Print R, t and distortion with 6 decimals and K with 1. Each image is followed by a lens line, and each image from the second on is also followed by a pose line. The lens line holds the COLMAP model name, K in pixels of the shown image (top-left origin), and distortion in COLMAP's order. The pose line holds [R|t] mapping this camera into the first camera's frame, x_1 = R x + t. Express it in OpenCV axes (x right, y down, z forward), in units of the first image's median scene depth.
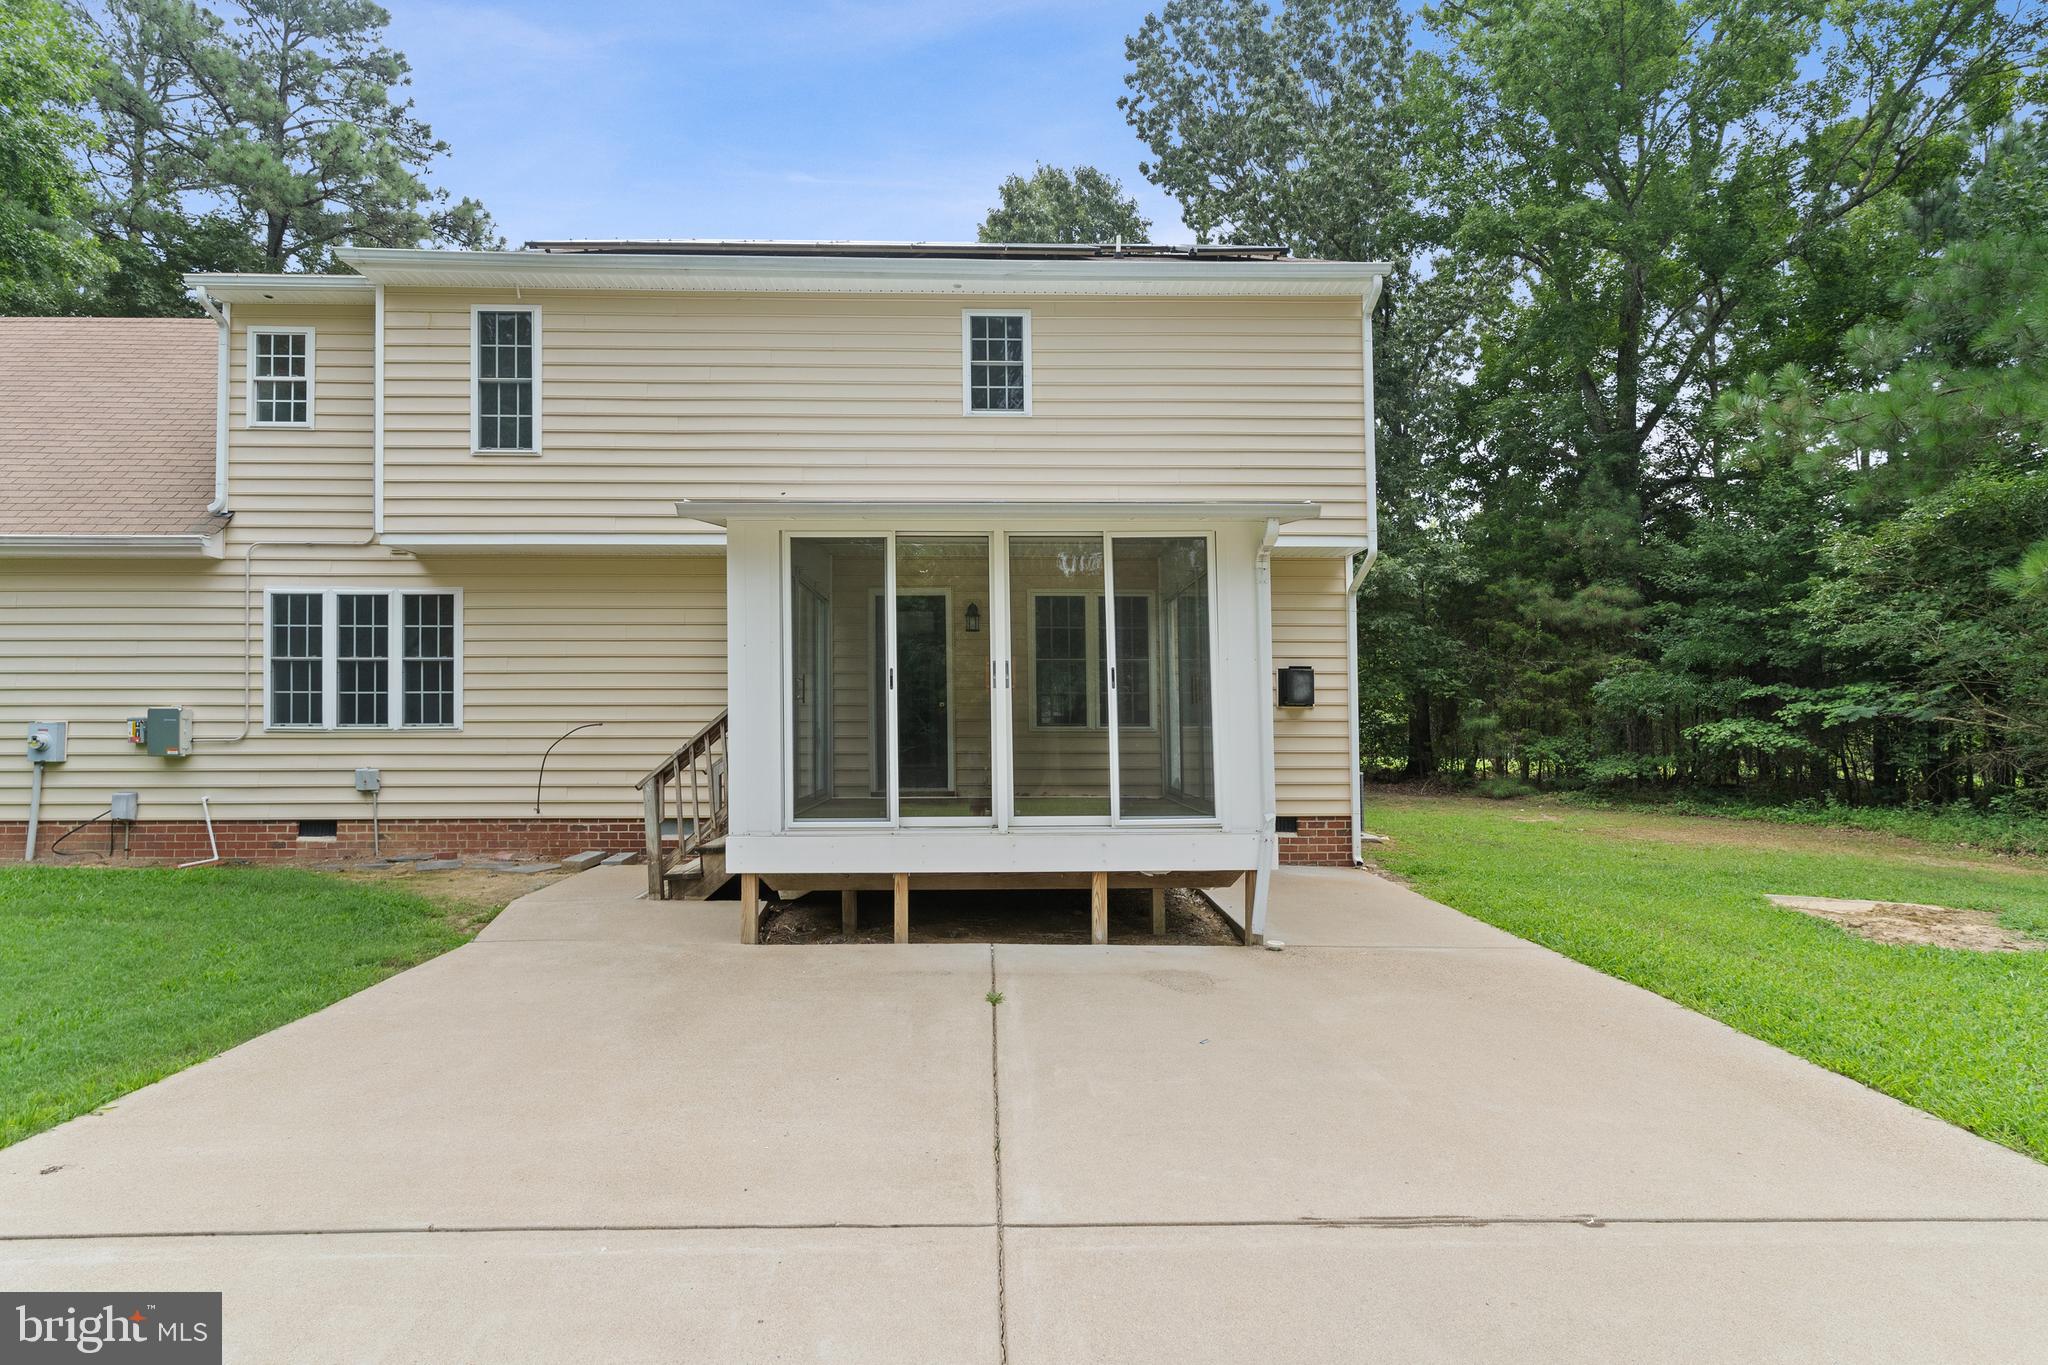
lens RADIAL K [[1008.6, 0, 1023.7], [0, 1008.6, 710.1], [0, 0, 1]] dist [0.001456, 0.000107]
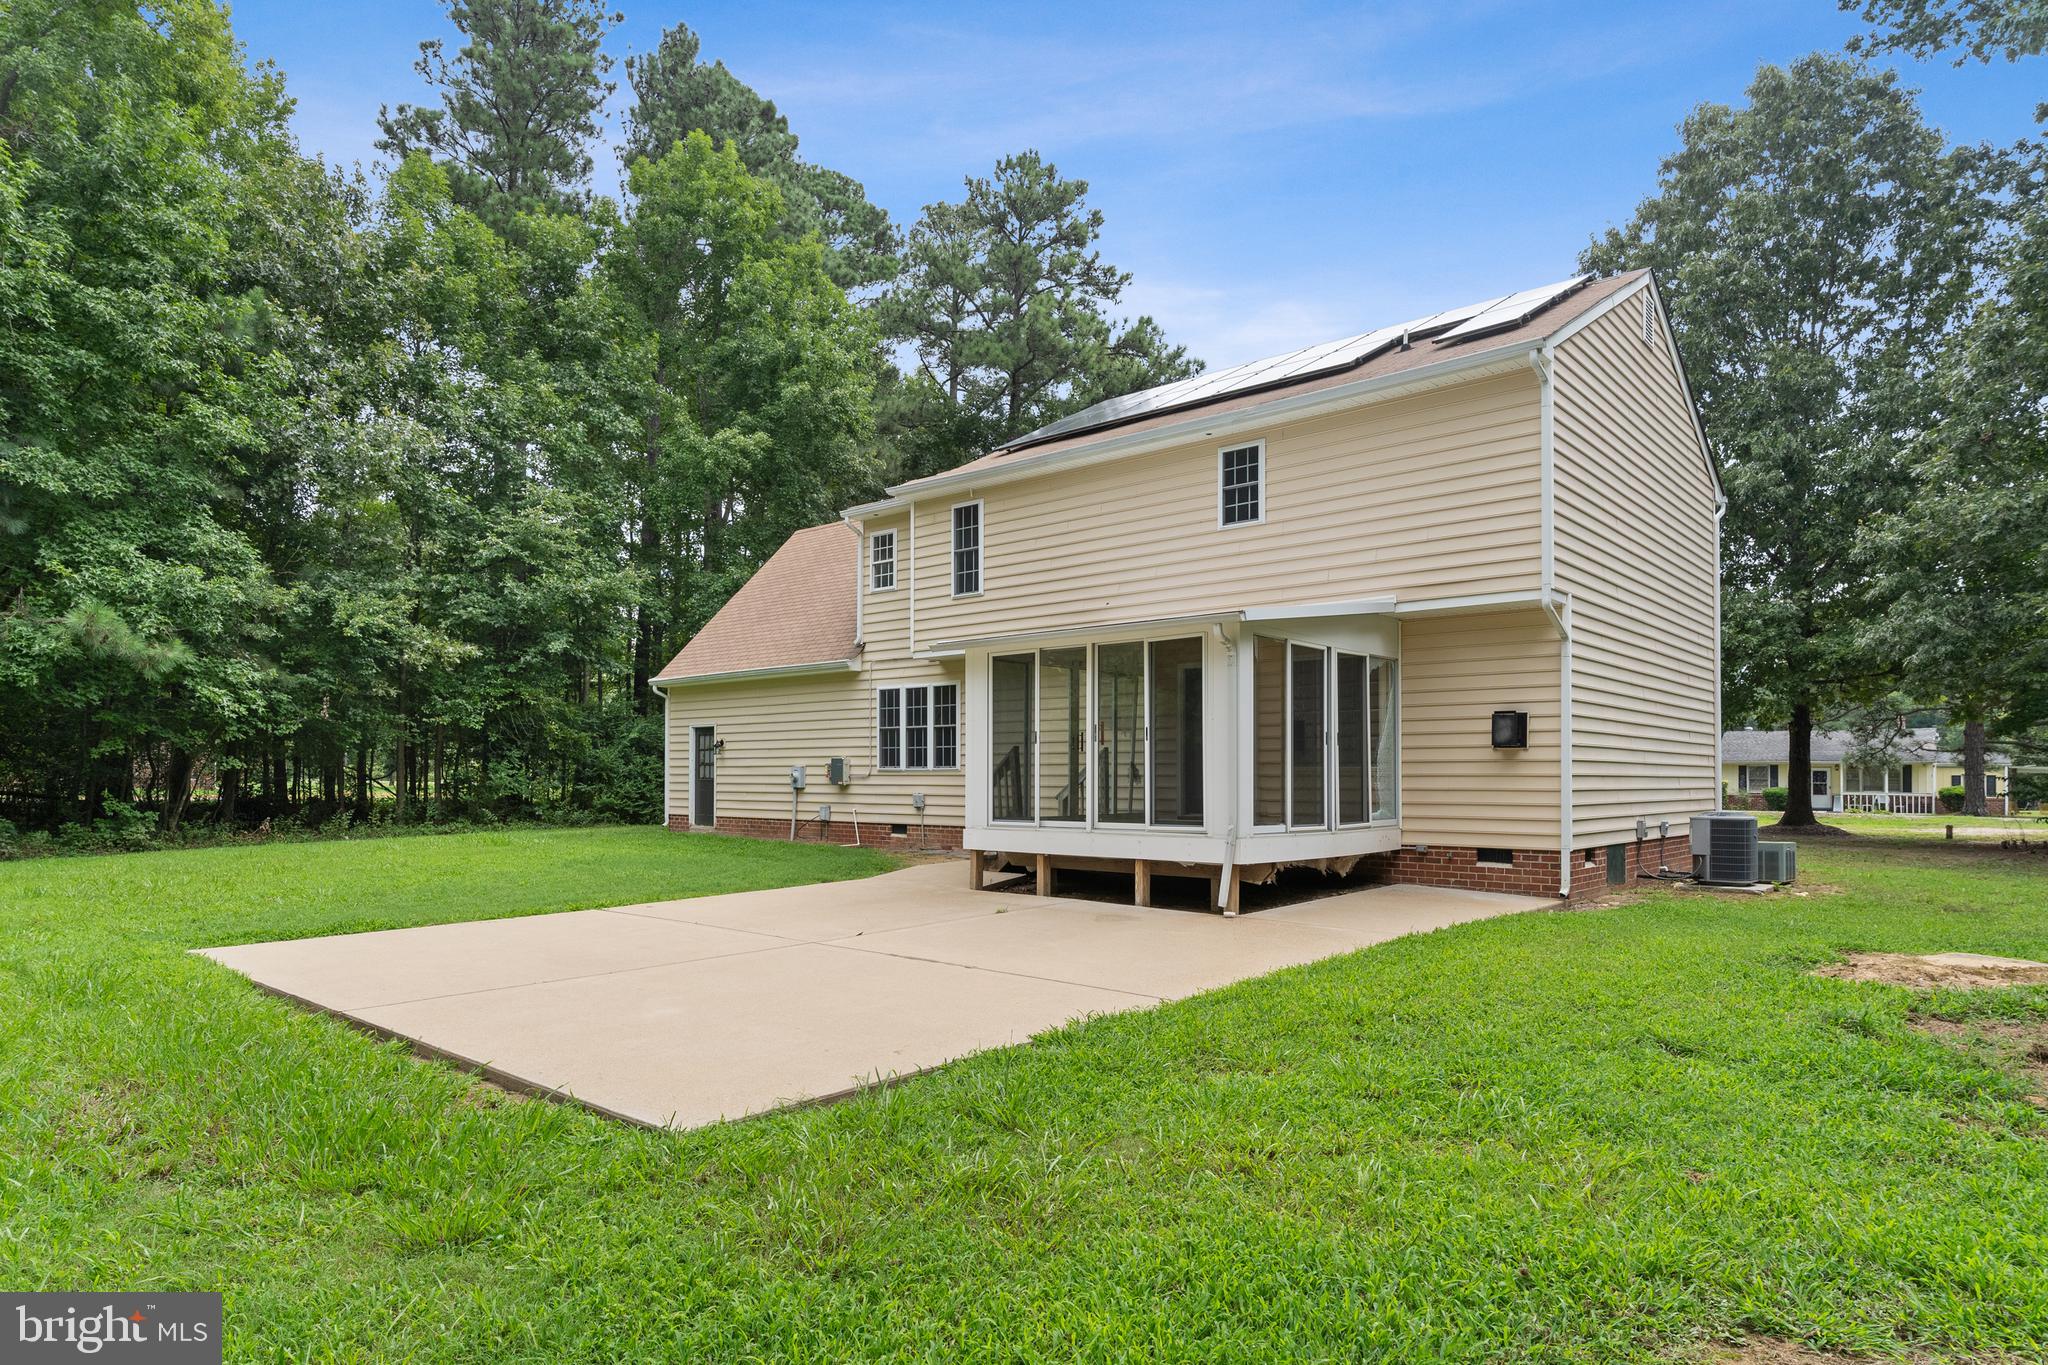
lens RADIAL K [[1173.6, 0, 1023.8], [0, 1173.6, 772.4], [0, 0, 1]] dist [-0.019472, 0.000199]
pose [[0.738647, 0.000150, -0.674093, 0.765502], [0.011454, 0.999853, 0.012774, 0.000822], [0.673995, -0.017157, 0.738536, -0.295130]]
